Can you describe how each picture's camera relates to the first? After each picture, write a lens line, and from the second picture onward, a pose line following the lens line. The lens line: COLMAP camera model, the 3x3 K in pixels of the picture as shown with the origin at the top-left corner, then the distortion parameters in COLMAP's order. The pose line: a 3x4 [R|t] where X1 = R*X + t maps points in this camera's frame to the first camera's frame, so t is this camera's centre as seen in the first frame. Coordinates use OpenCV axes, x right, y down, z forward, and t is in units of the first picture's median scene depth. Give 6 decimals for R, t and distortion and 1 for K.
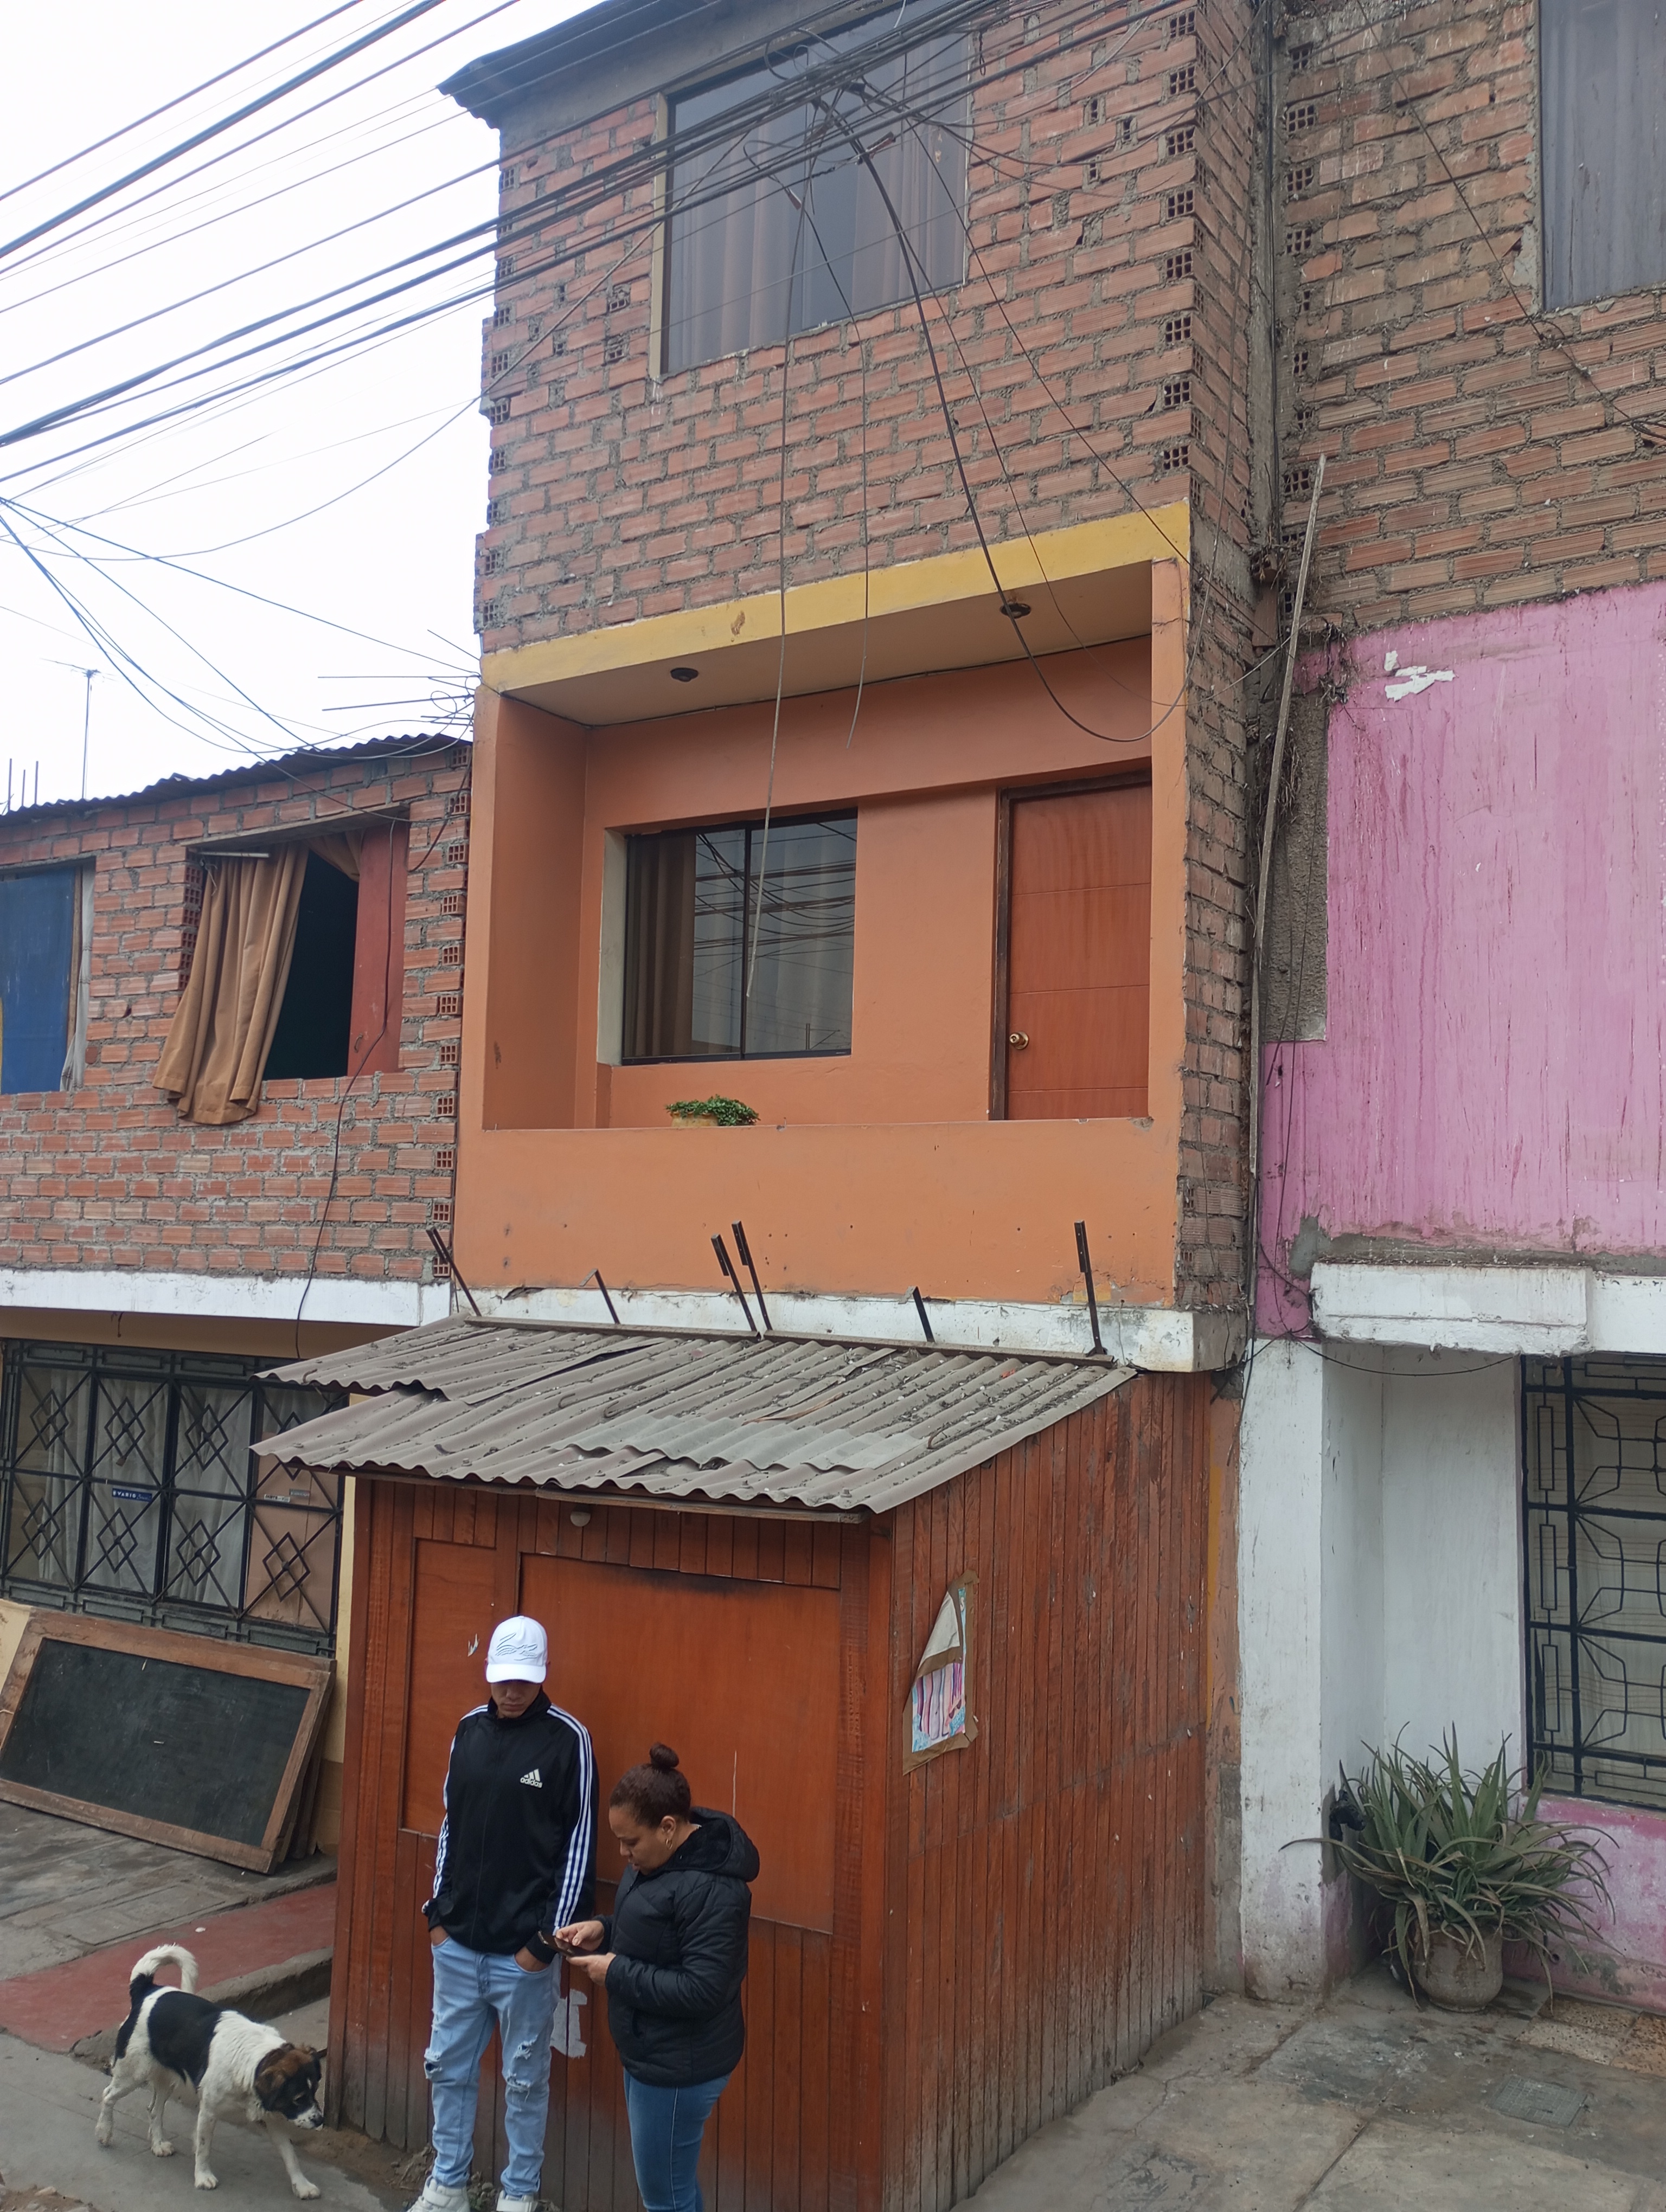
lens RADIAL K [[1833.9, 0, 836.4], [0, 1833.9, 1099.3], [0, 0, 1]] dist [0.046877, -0.044583]
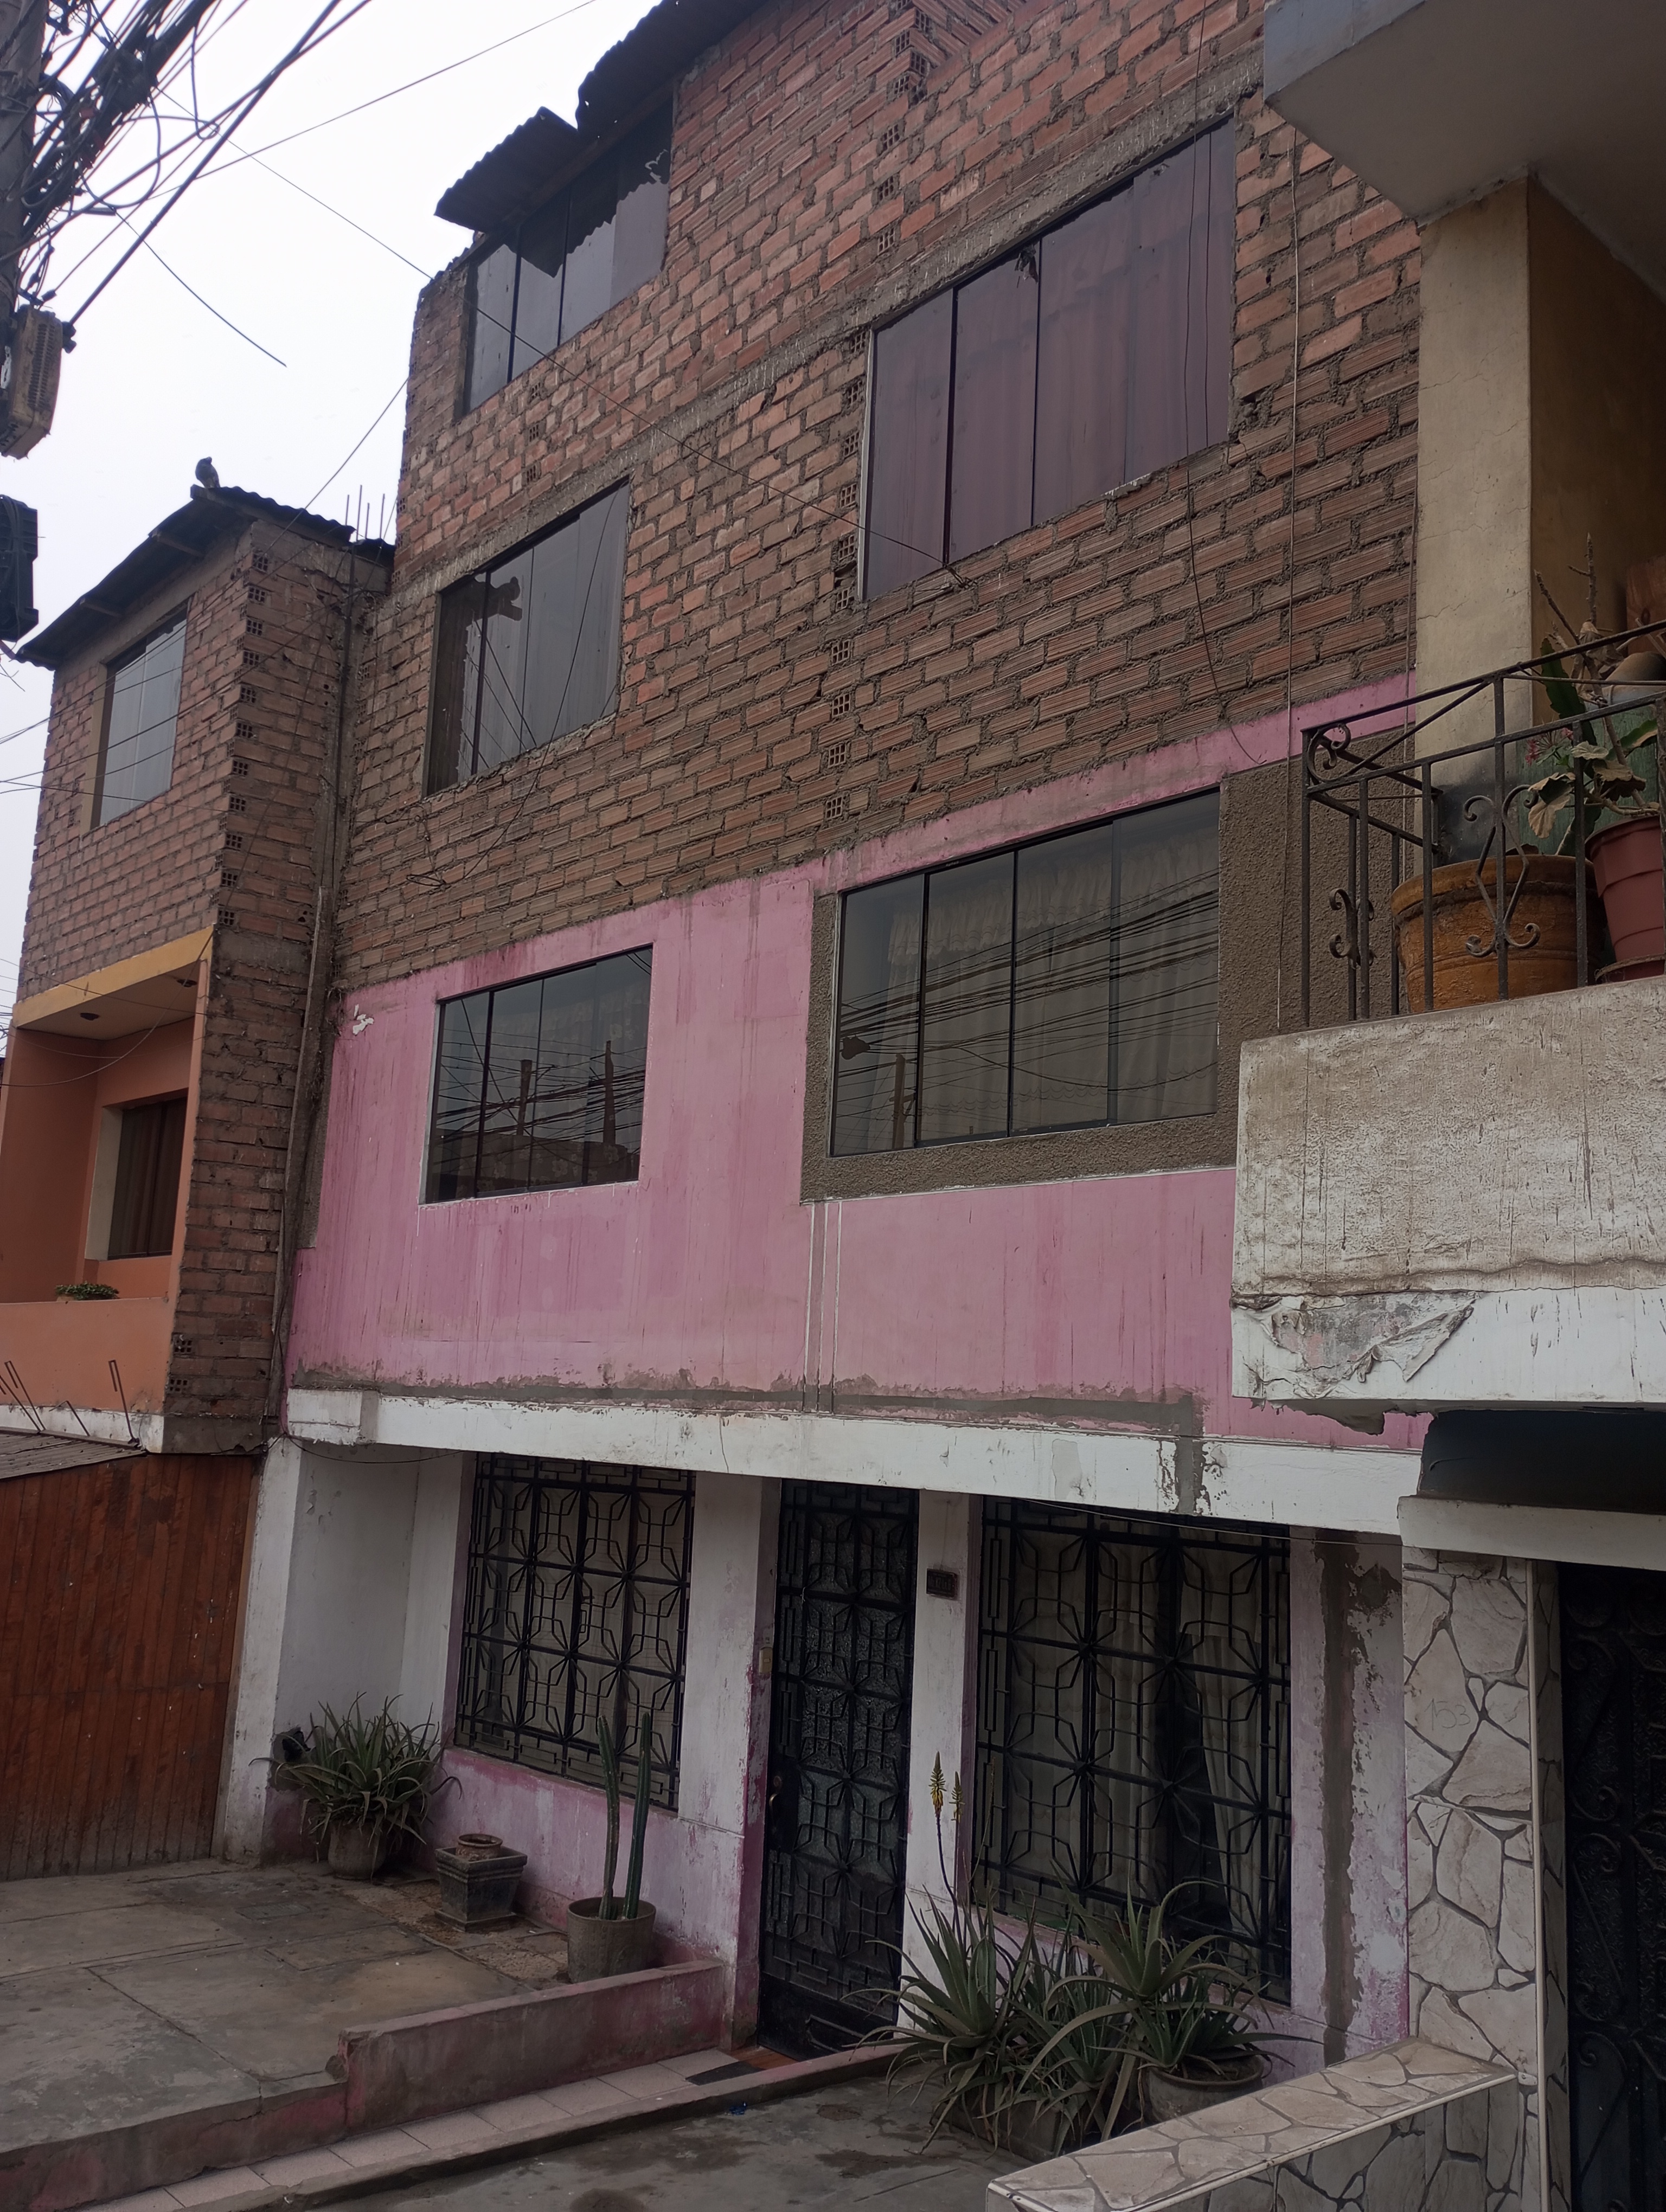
lens RADIAL K [[1833.9, 0, 821.3], [0, 1833.9, 1108.1], [0, 0, 1]] dist [0.046877, -0.044583]
pose [[0.969475, -0.019610, -0.244404, 0.784695], [-0.003255, 0.995679, -0.092800, -0.004381], [0.245168, 0.090763, 0.965223, -0.317271]]
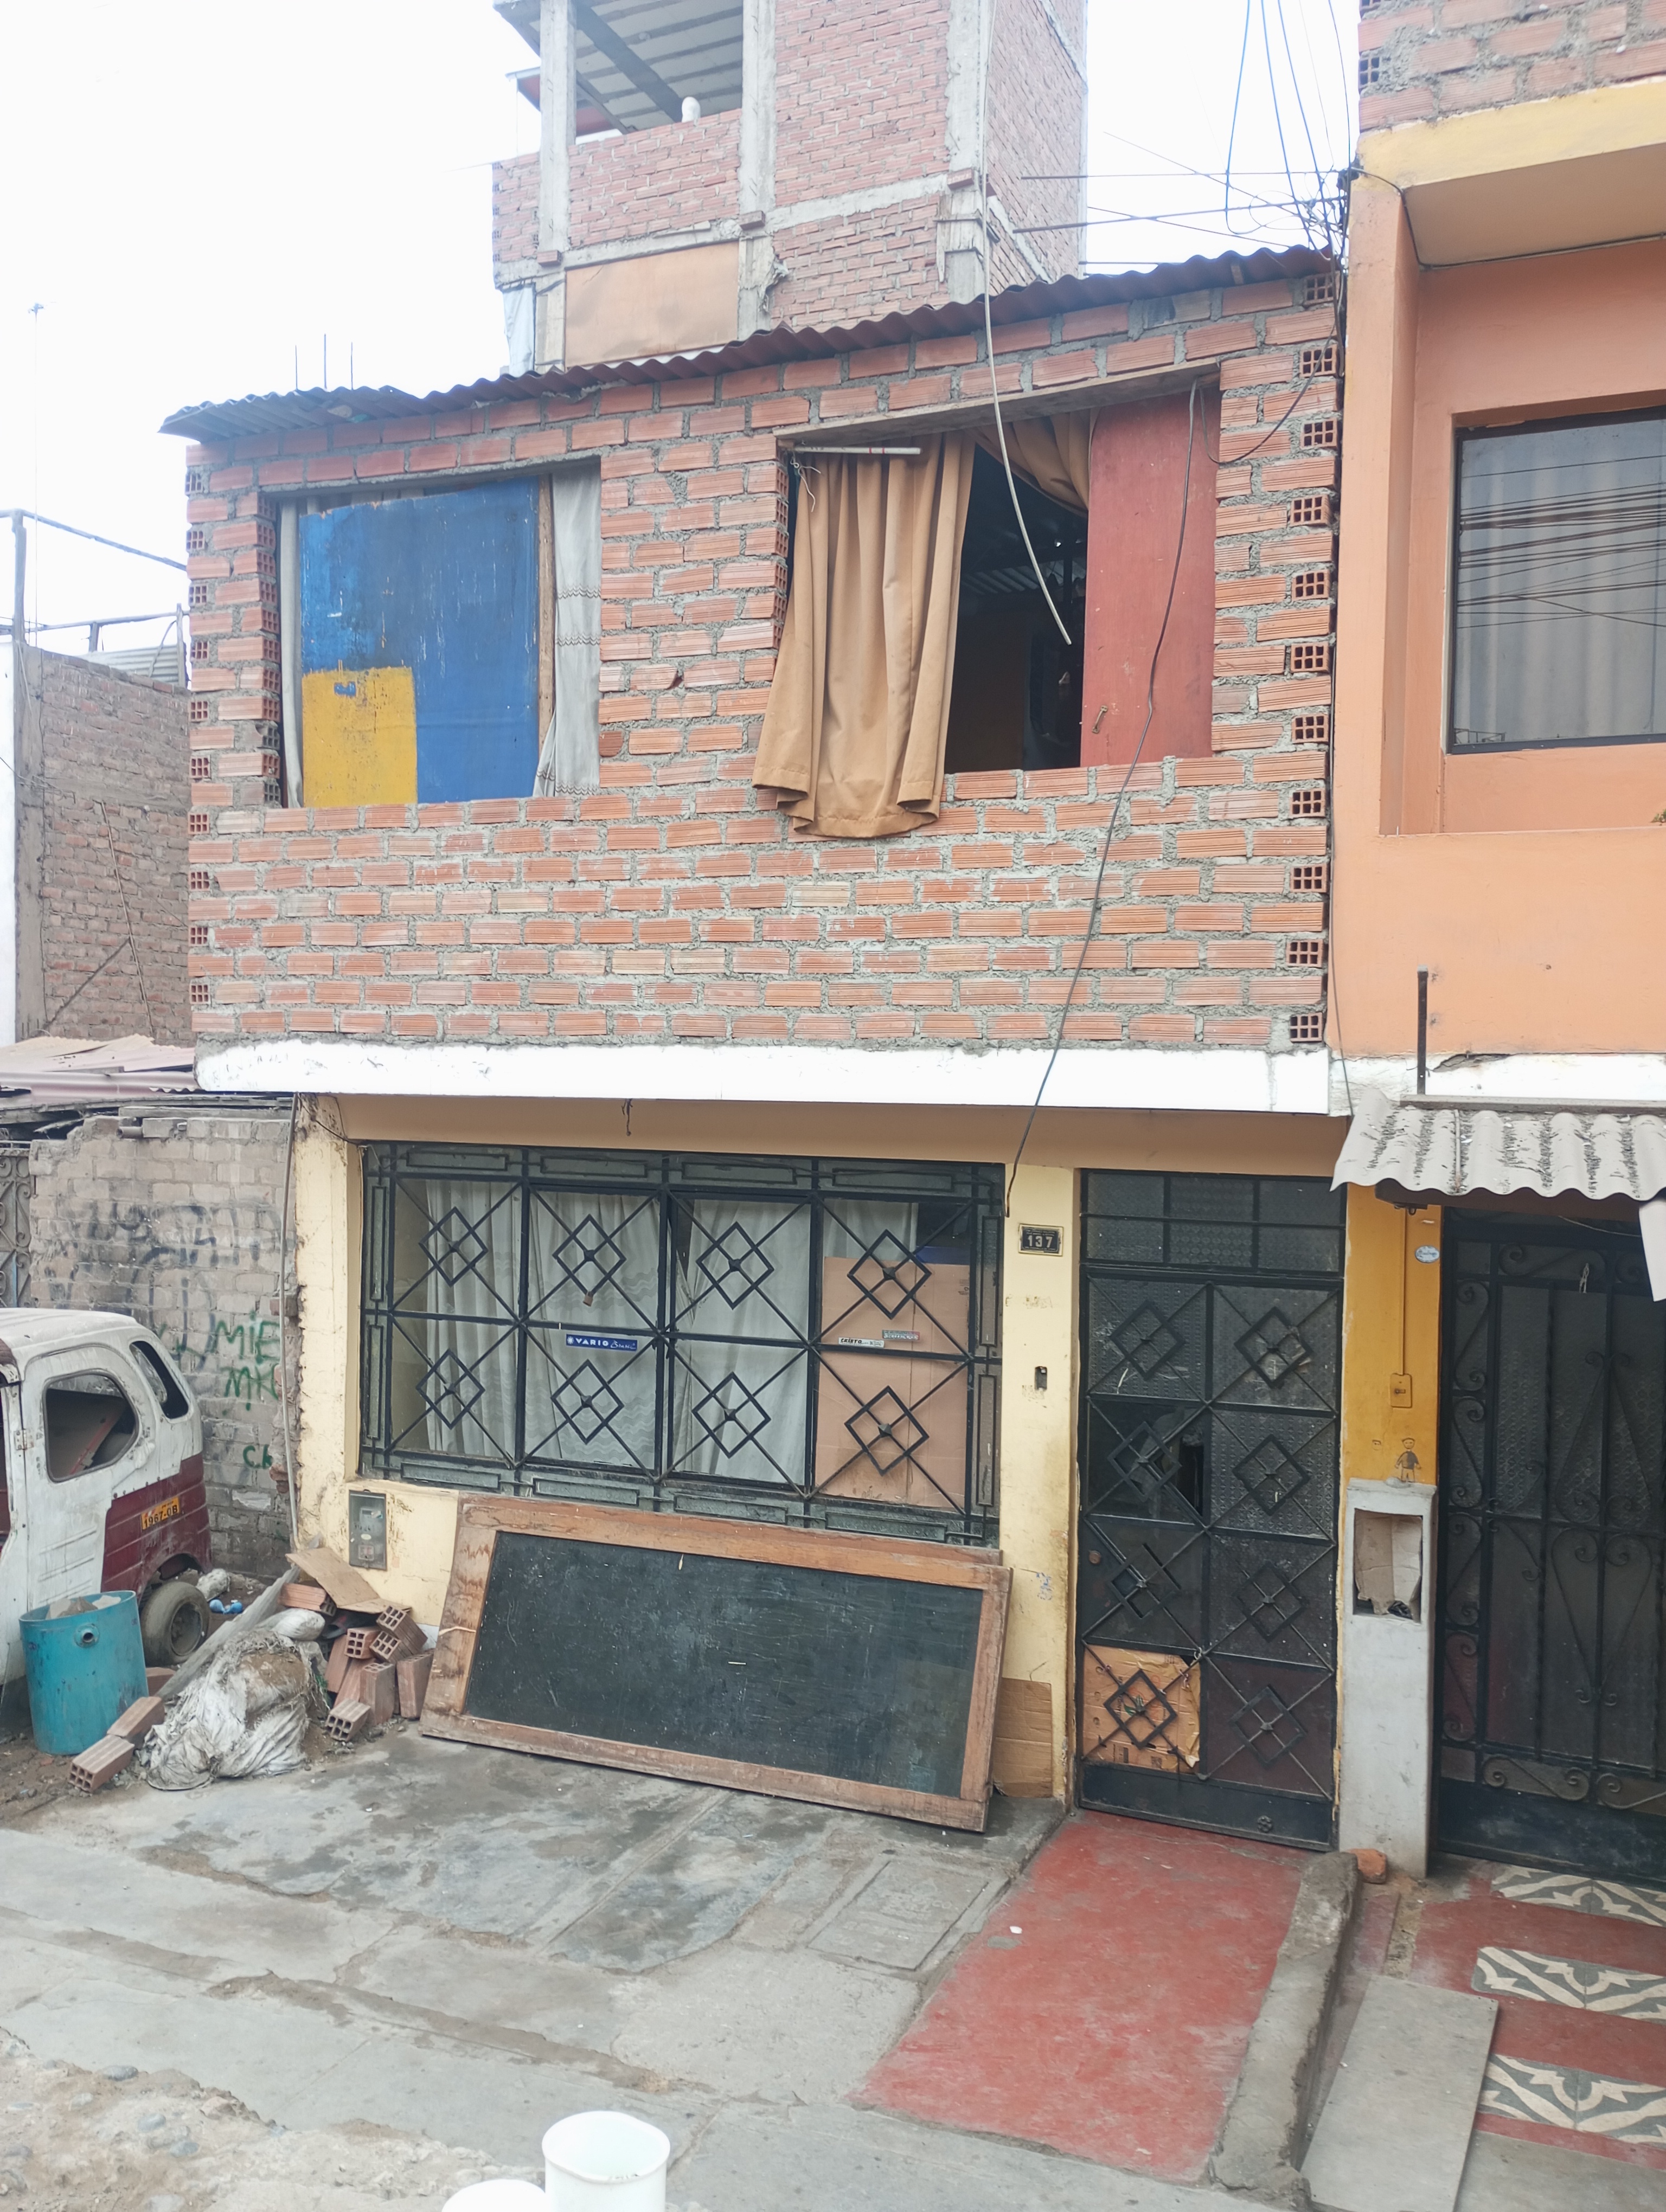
lens RADIAL K [[1833.9, 0, 834.3], [0, 1833.9, 1104.0], [0, 0, 1]] dist [0.046877, -0.044583]
pose [[0.986105, -0.017975, 0.165150, -0.480762], [-0.001275, 0.993280, 0.115726, 0.035051], [-0.166121, -0.114328, 0.979455, 0.302053]]
